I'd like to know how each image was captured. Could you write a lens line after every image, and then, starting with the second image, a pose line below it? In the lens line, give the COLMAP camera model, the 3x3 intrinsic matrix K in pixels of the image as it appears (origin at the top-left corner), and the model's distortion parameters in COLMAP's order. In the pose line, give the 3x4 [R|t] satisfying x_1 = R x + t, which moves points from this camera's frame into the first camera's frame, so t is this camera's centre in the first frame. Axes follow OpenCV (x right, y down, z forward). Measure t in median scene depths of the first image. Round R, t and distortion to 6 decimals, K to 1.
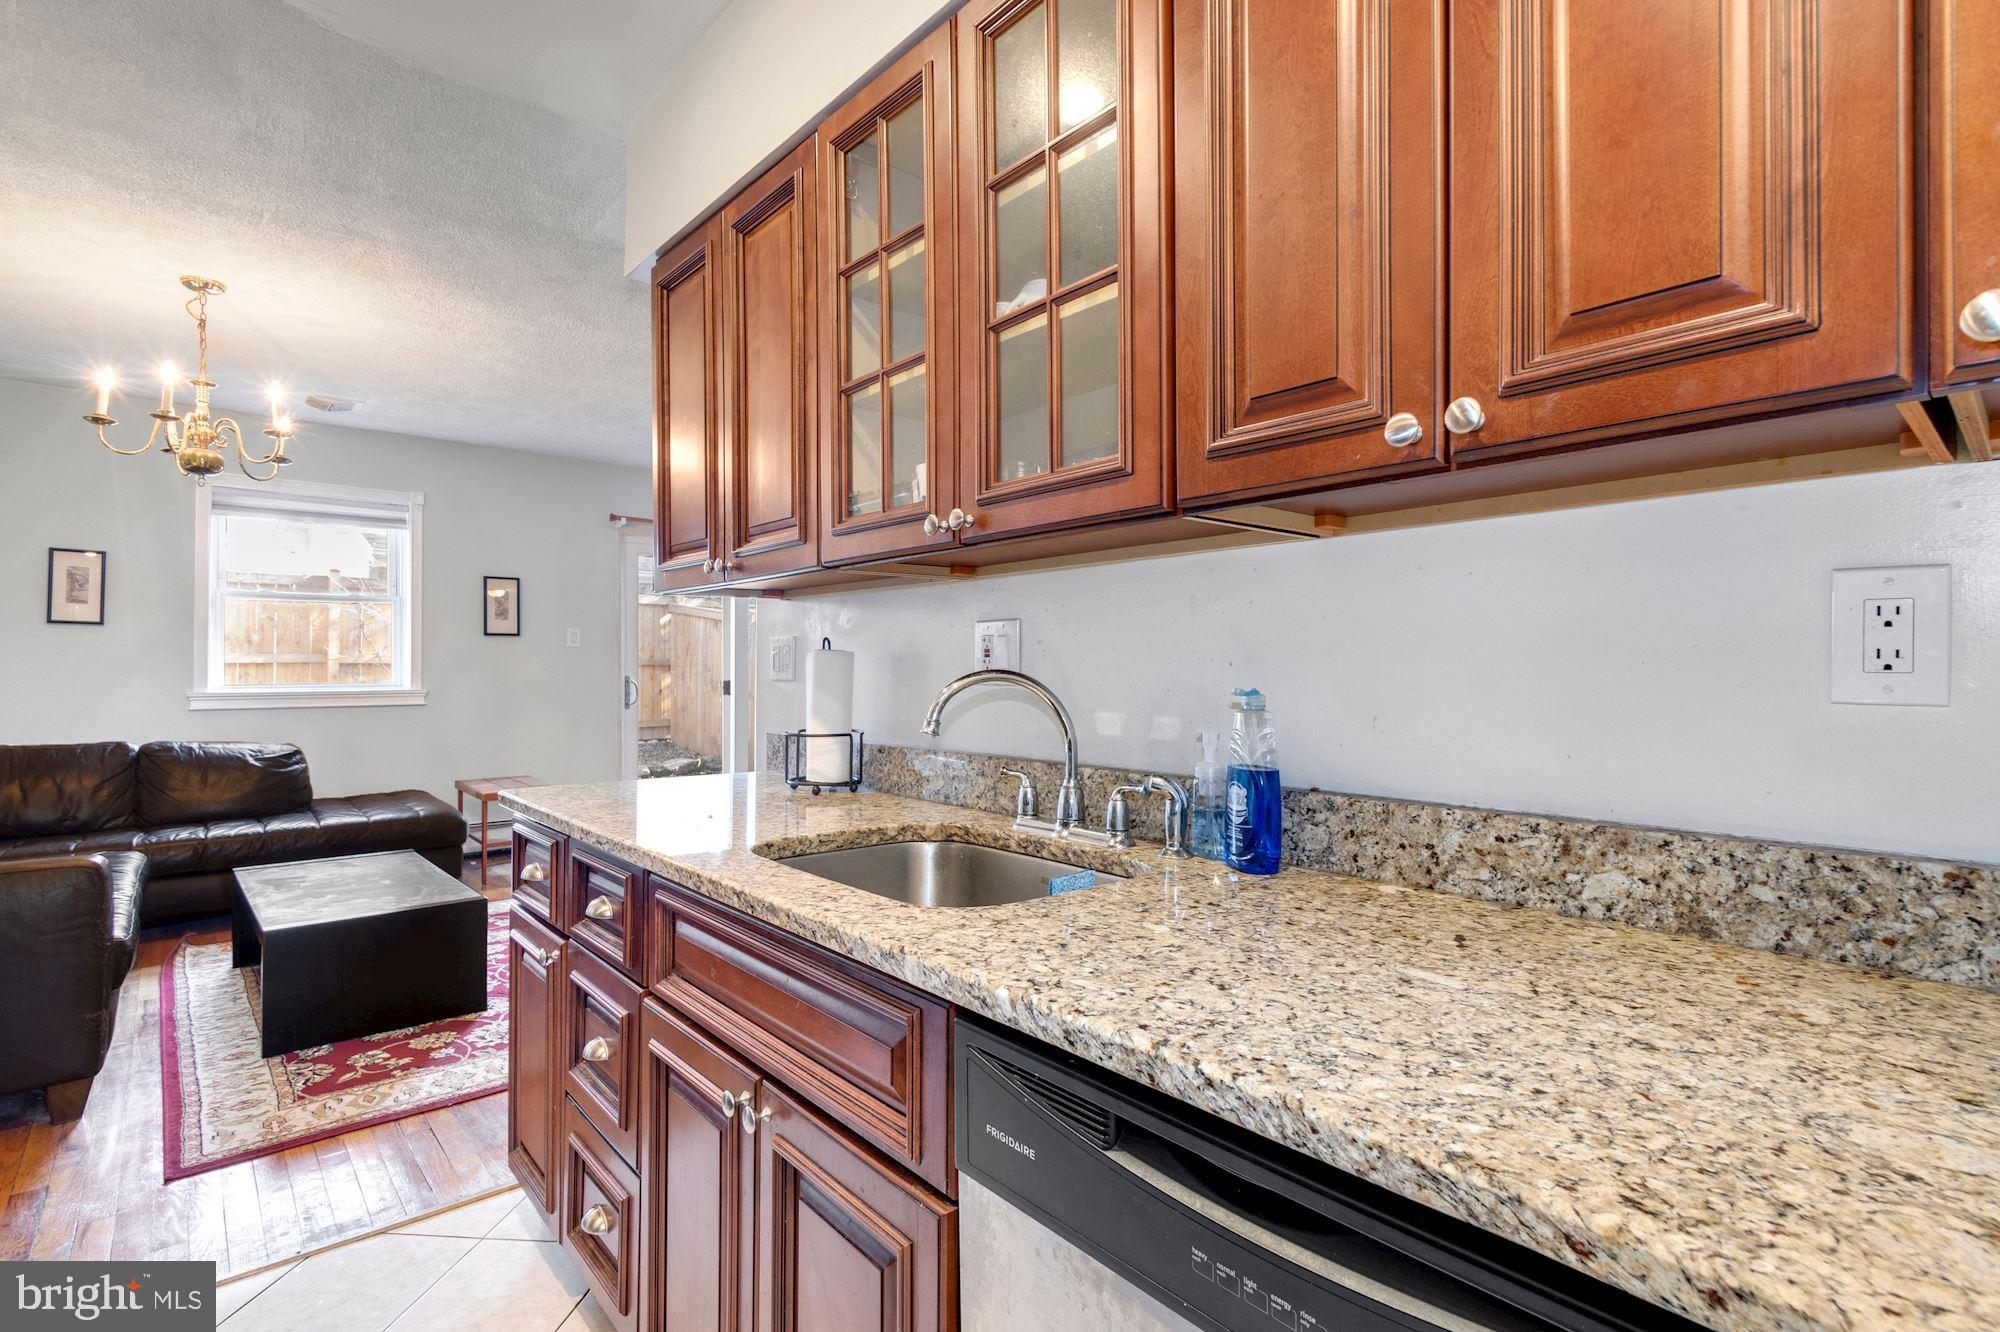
lens RADIAL K [[947.8, 0, 1021.8], [0, 947.8, 671.3], [0, 0, 1]] dist [0.003613, -0.000033]
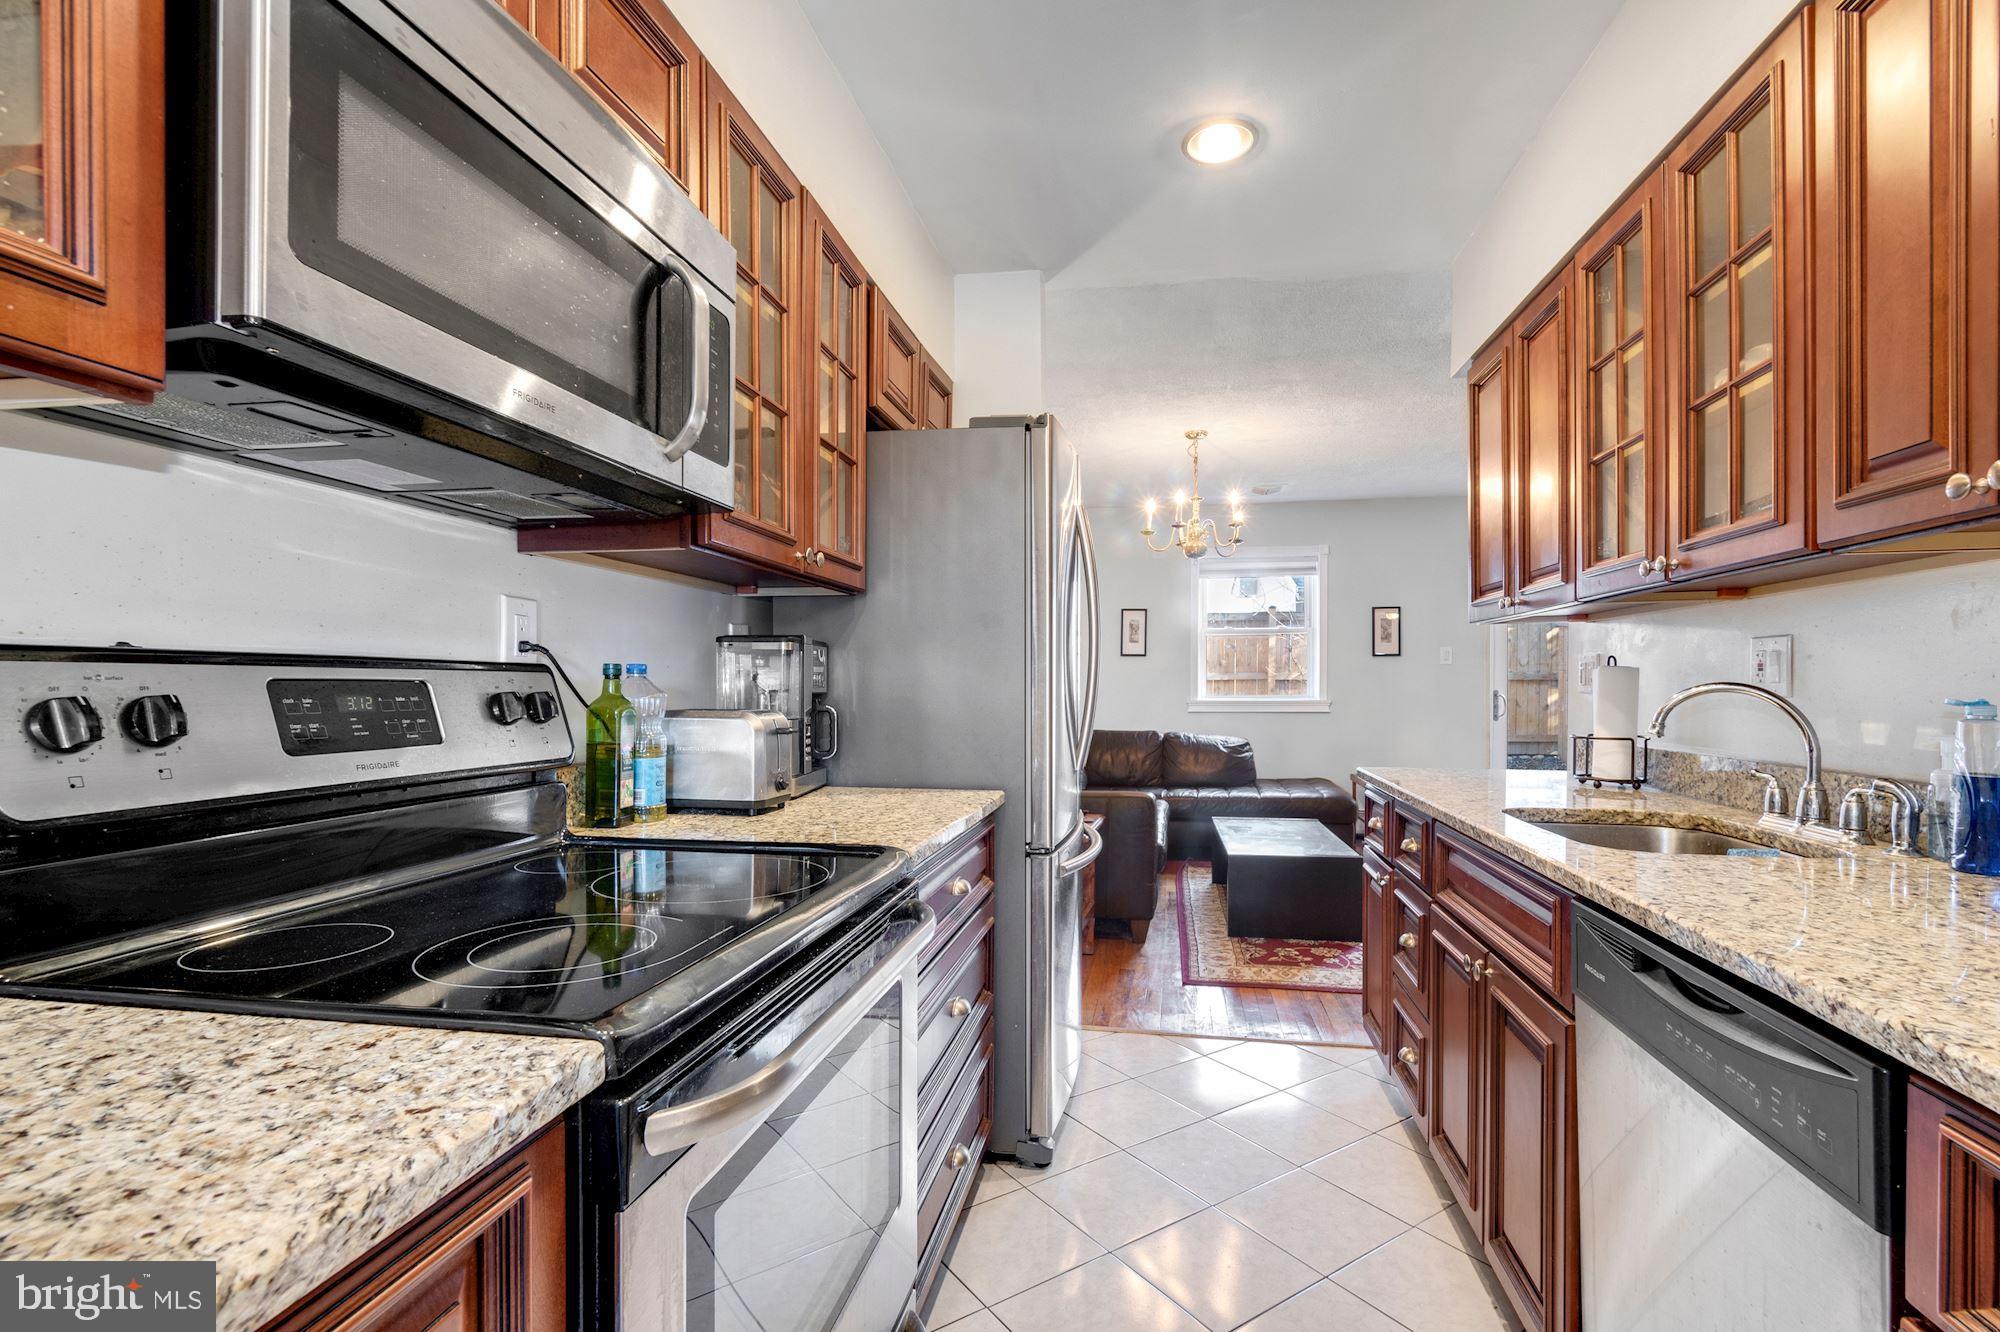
lens RADIAL K [[947.8, 0, 1021.8], [0, 947.8, 671.3], [0, 0, 1]] dist [0.003613, -0.000033]
pose [[0.630814, -0.012189, -0.775838, 0.204909], [-0.000558, 0.999869, -0.016162, 0.002364], [0.775934, 0.010628, 0.630725, -0.254590]]
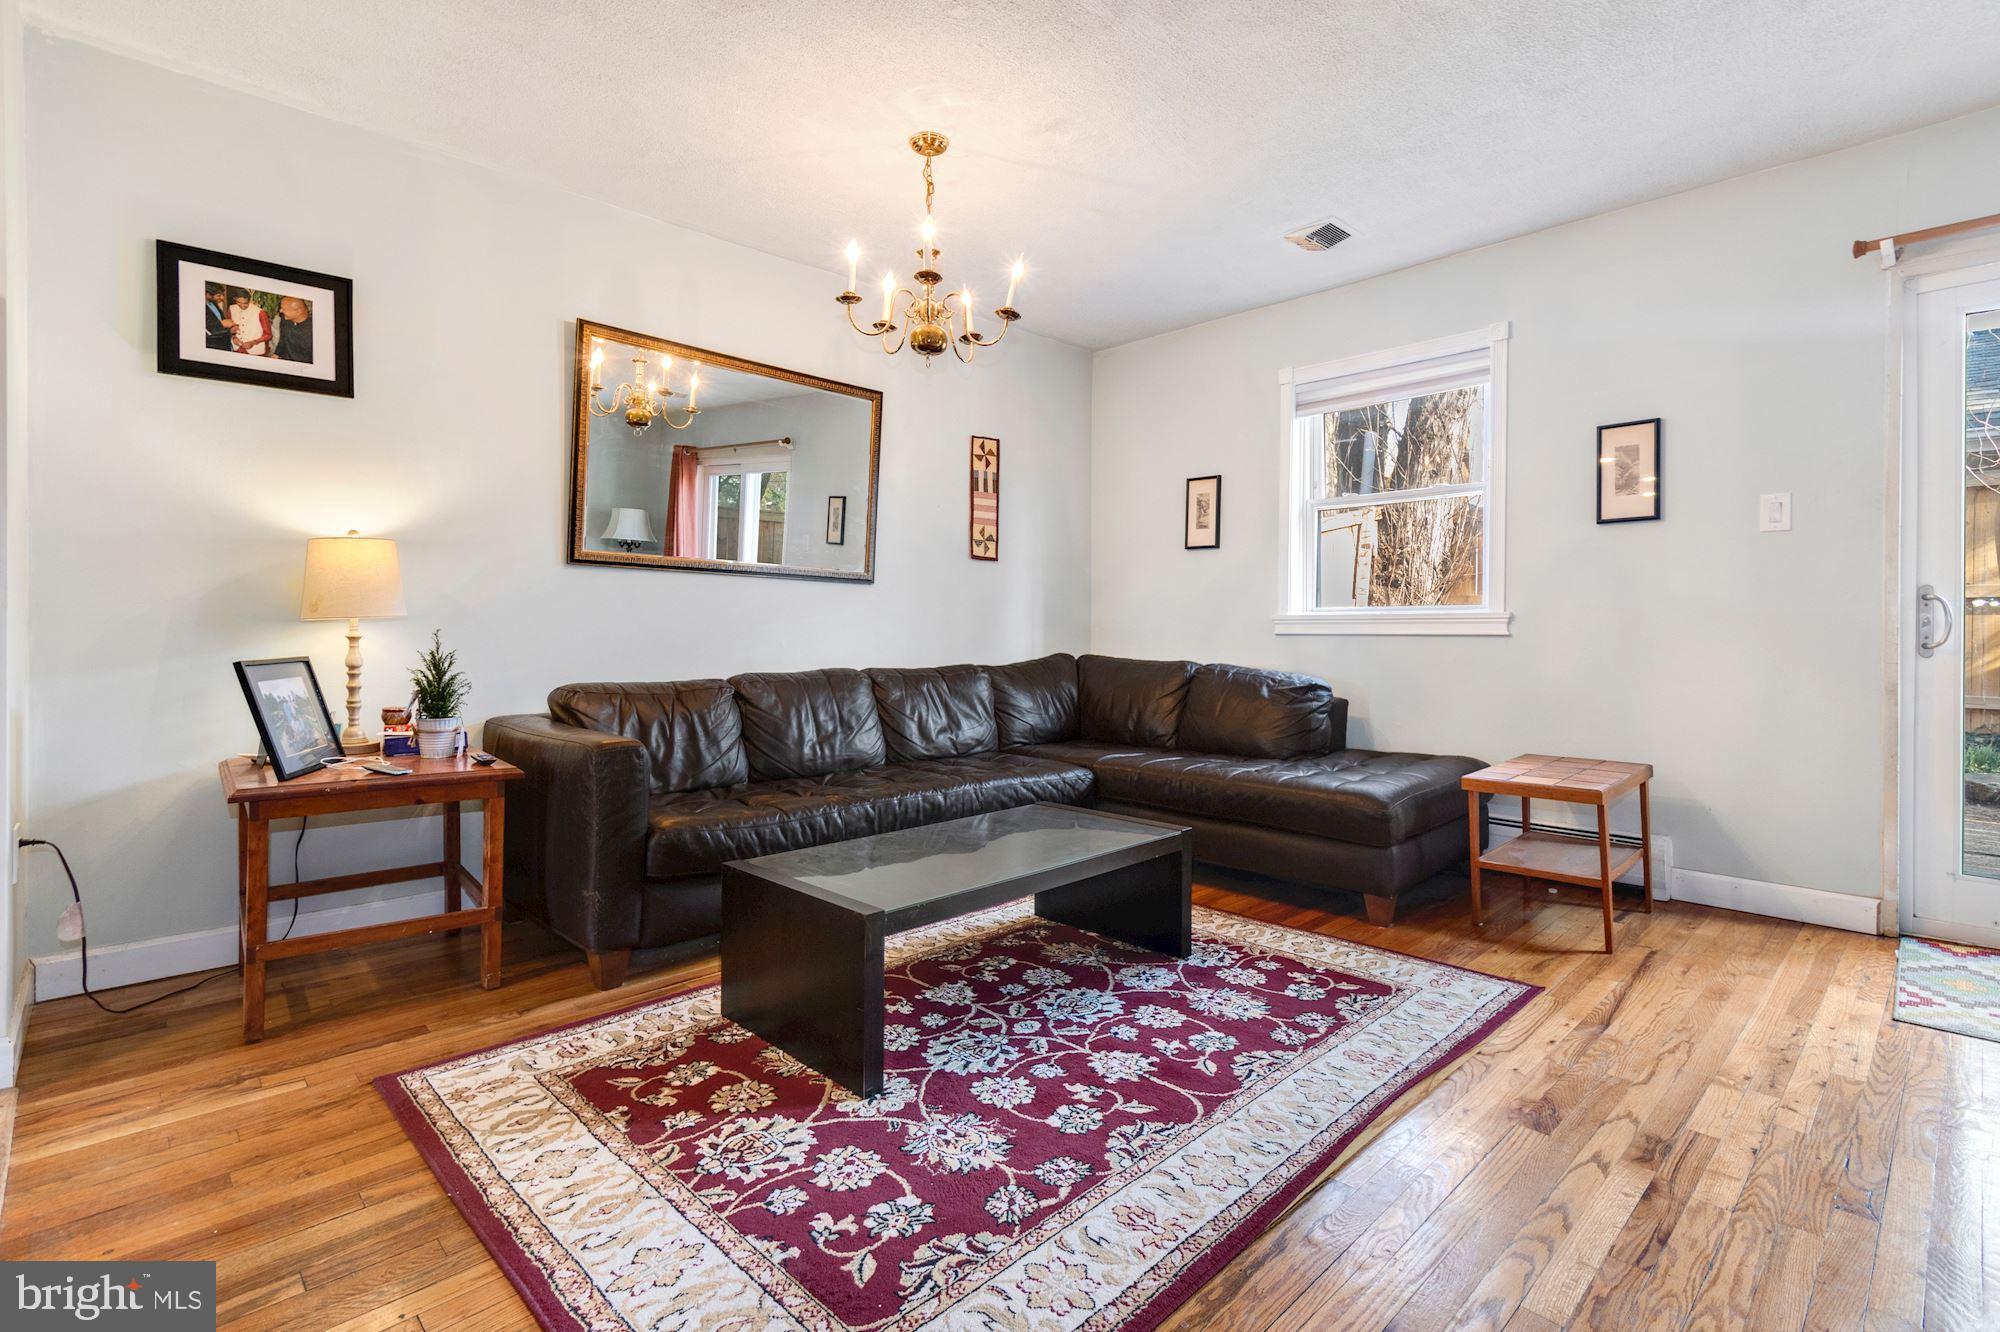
lens RADIAL K [[944.6, 0, 997.3], [0, 944.6, 628.8], [0, 0, 1]] dist [0.002298, 0.000354]
pose [[0.043891, -0.000338, -0.999036, 0.052120], [-0.005154, 0.999987, -0.000565, 0.071409], [0.999023, 0.005174, 0.043888, 1.315415]]
